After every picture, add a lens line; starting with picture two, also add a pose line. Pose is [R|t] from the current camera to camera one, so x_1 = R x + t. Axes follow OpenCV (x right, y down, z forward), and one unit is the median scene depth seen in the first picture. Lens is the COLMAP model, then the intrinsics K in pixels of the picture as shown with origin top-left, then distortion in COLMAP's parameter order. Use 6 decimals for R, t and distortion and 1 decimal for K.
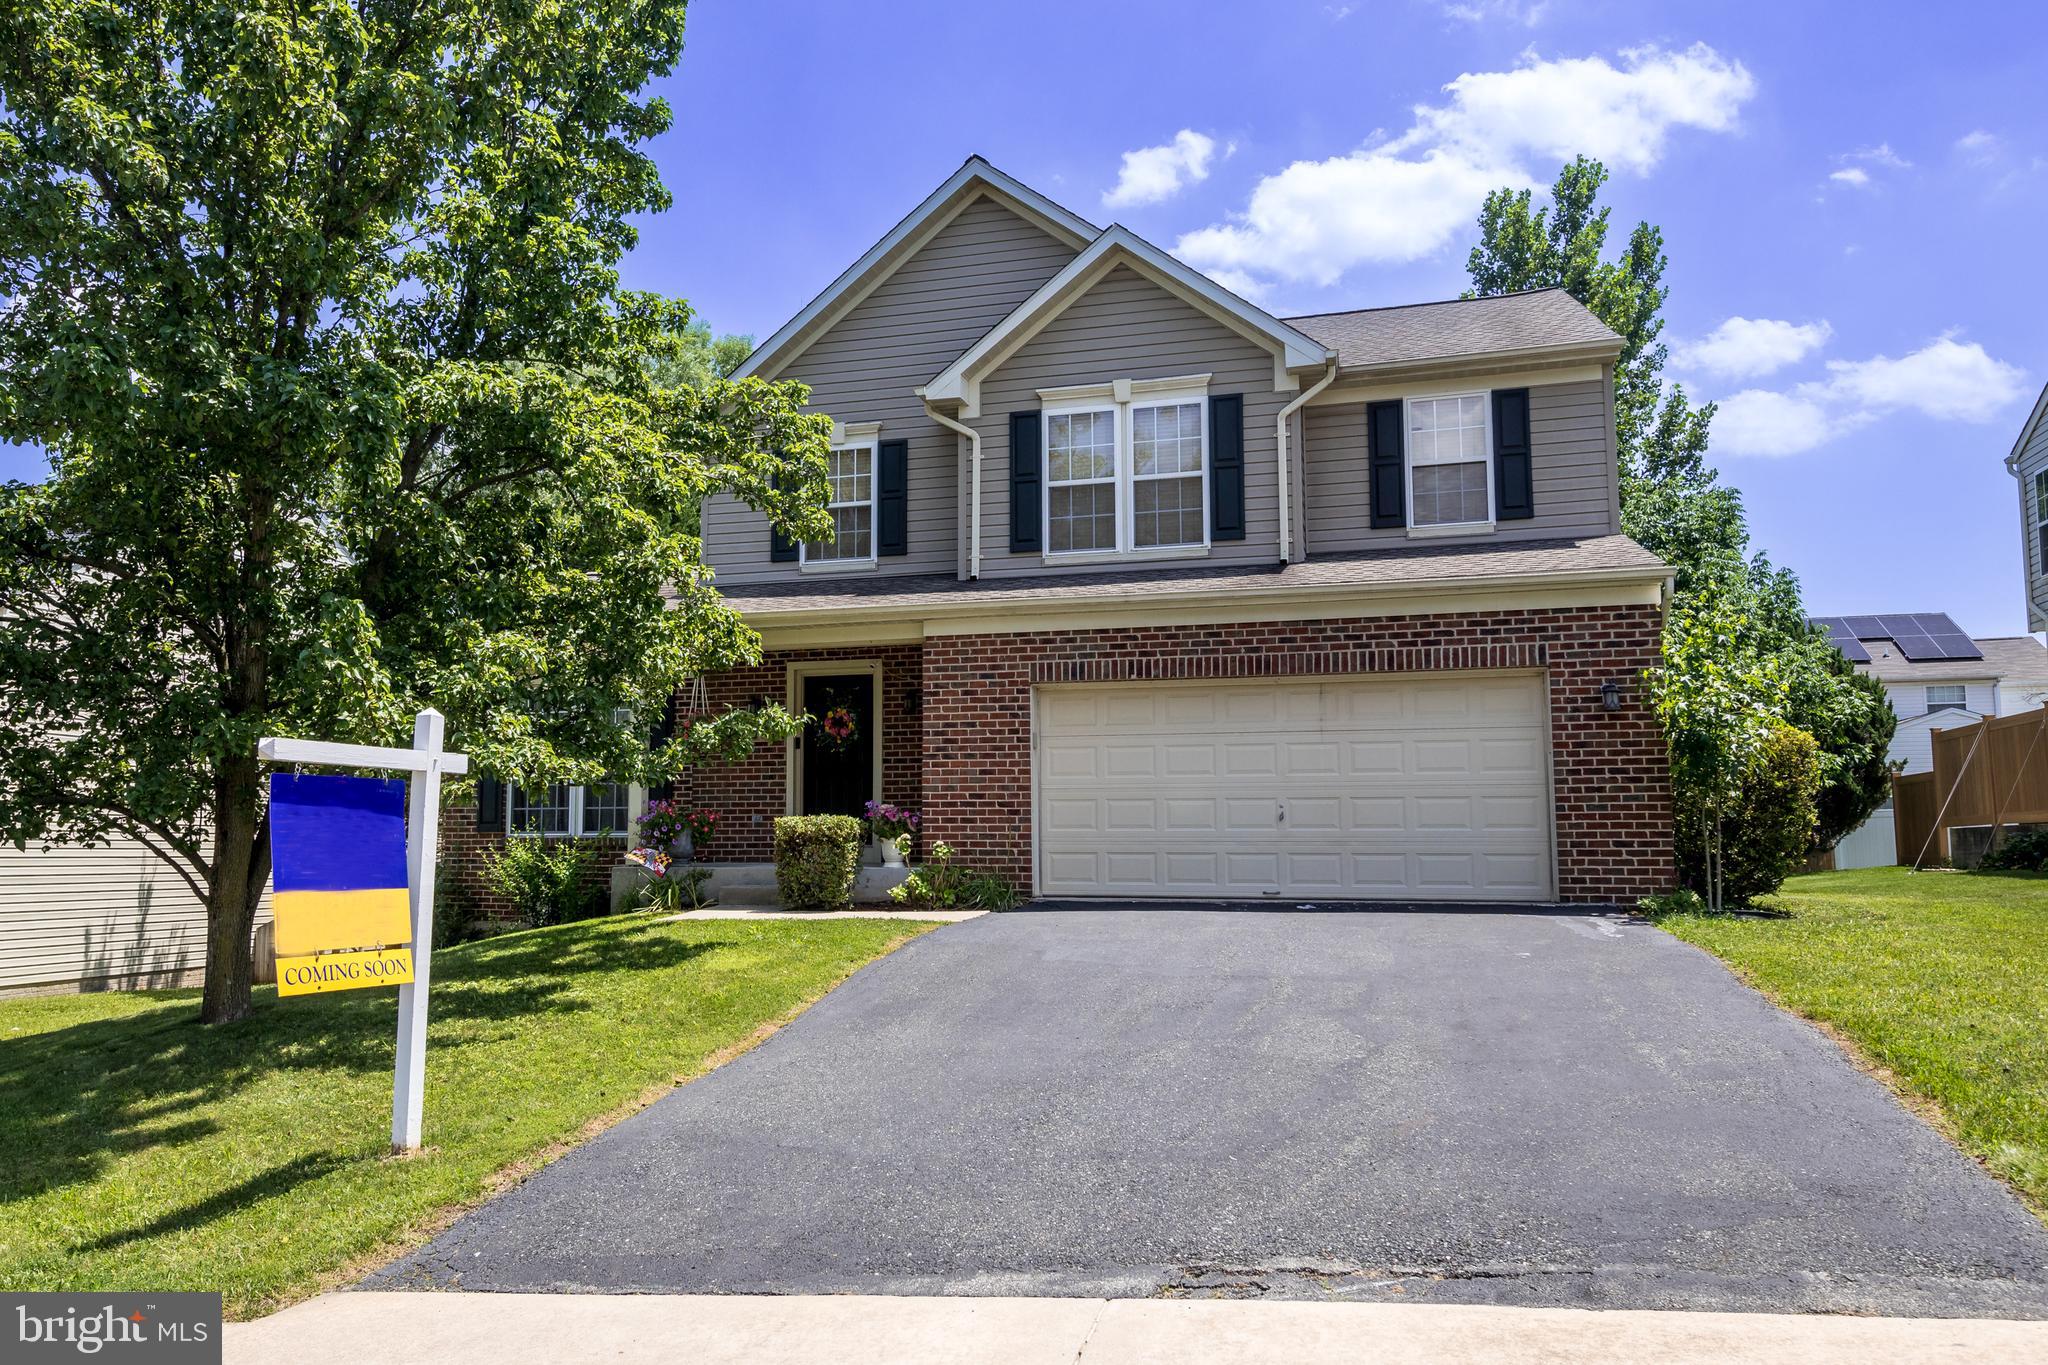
lens RADIAL K [[1225.8, 0, 972.2], [0, 1225.8, 722.6], [0, 0, 1]] dist [0.004156, 0.000569]
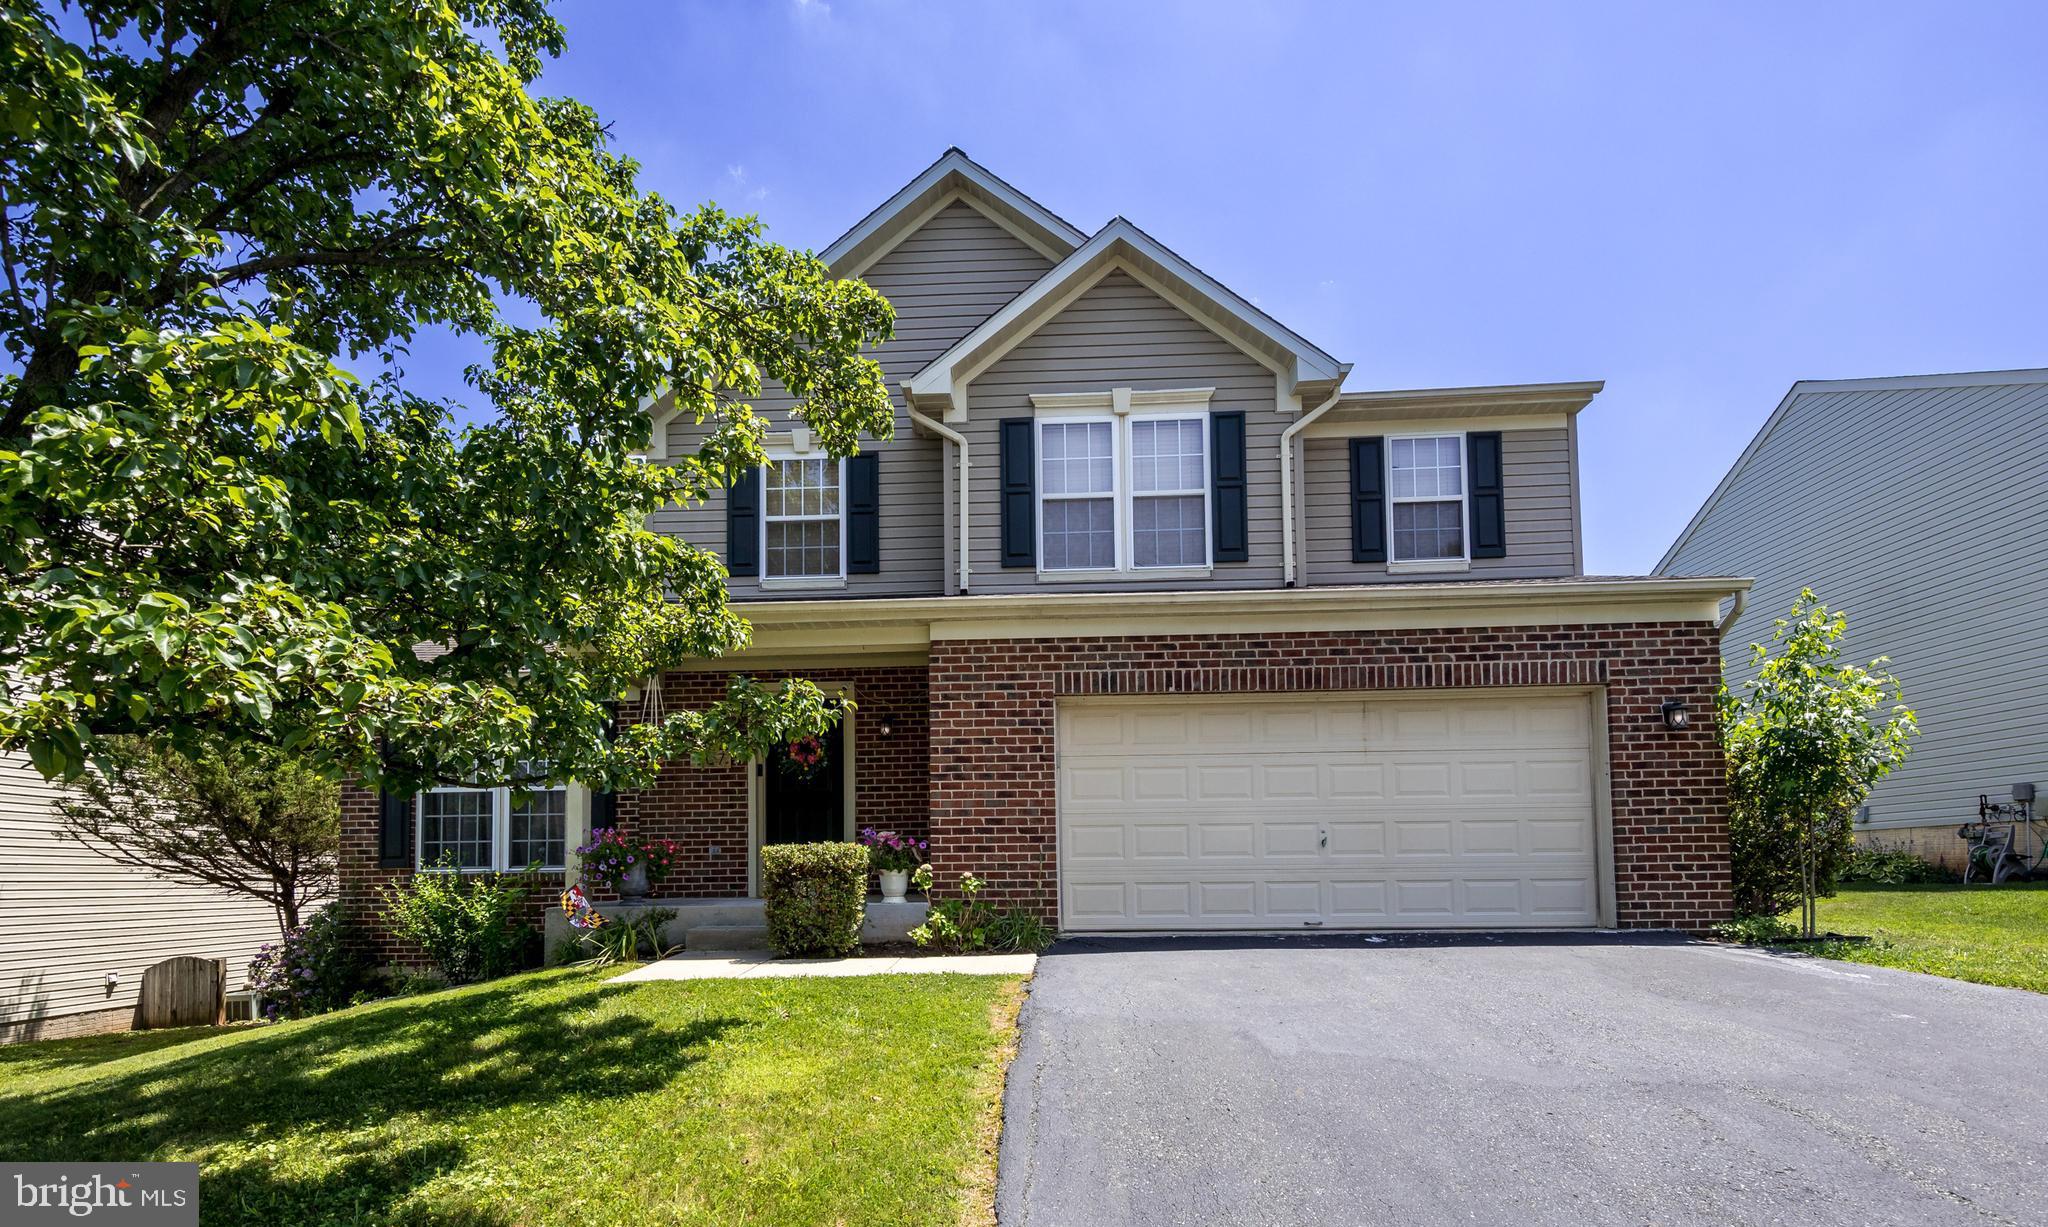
lens RADIAL K [[827.3, 0, 994.1], [0, 827.3, 828.8], [0, 0, 1]] dist [0.008009, -0.000114]
pose [[0.977038, 0.000095, 0.213067, -0.123244], [-0.009531, 0.999018, 0.043259, 0.039090], [-0.212853, -0.044297, 0.976079, 0.411788]]
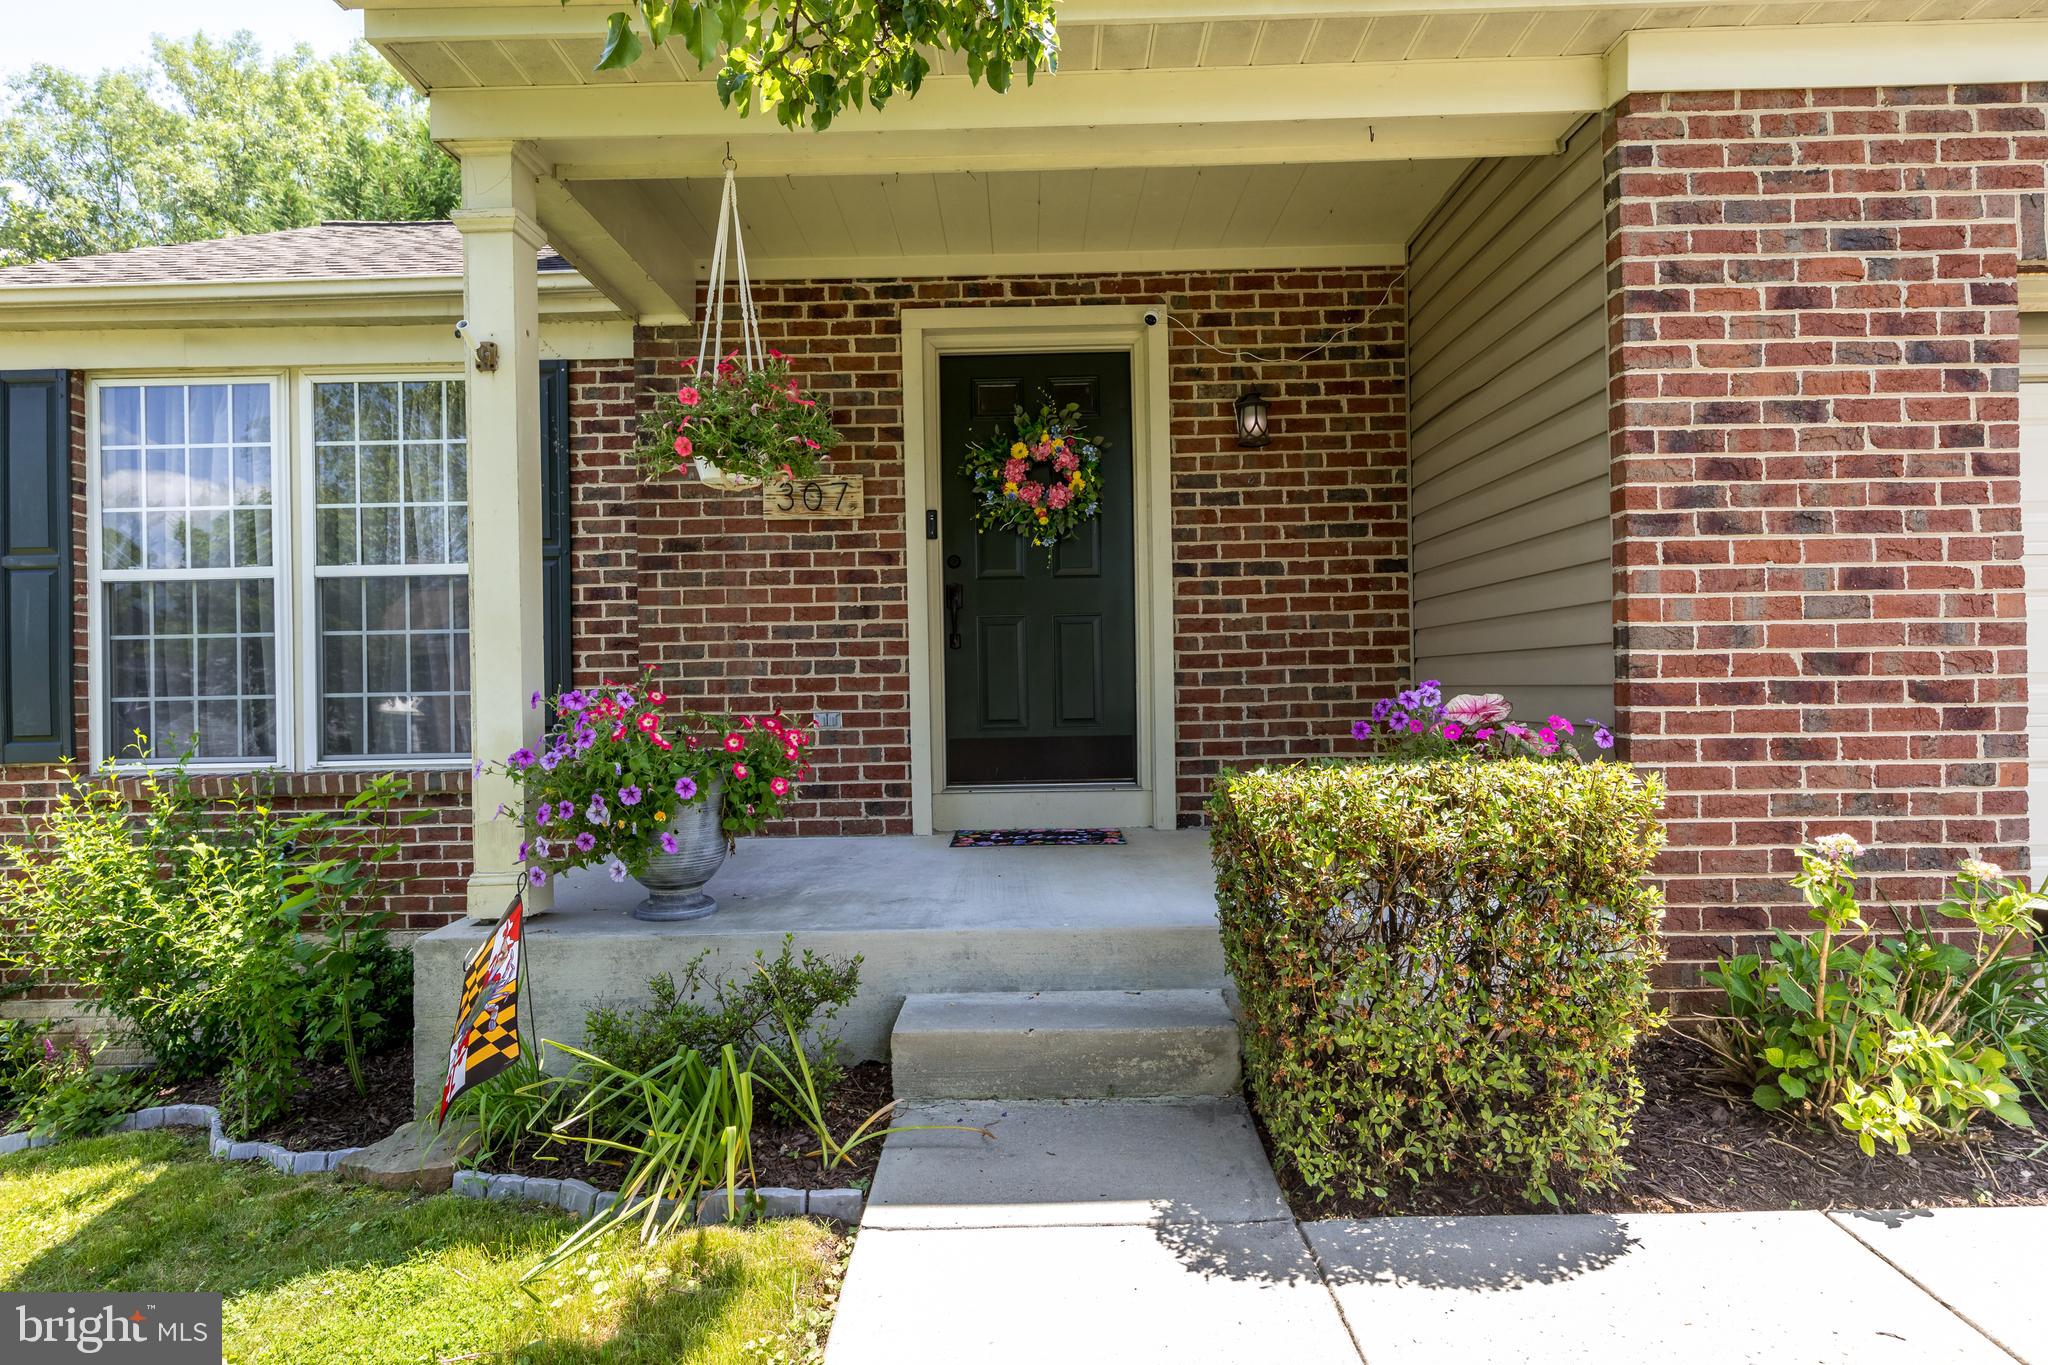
lens RADIAL K [[1065.3, 0, 1031.6], [0, 1065.3, 674.9], [0, 0, 1]] dist [0.005517, 0.000448]
pose [[0.968283, -0.013209, 0.249508, -0.236592], [-0.007814, 0.996512, 0.083081, 0.043191], [-0.249735, -0.082395, 0.964802, 0.801245]]
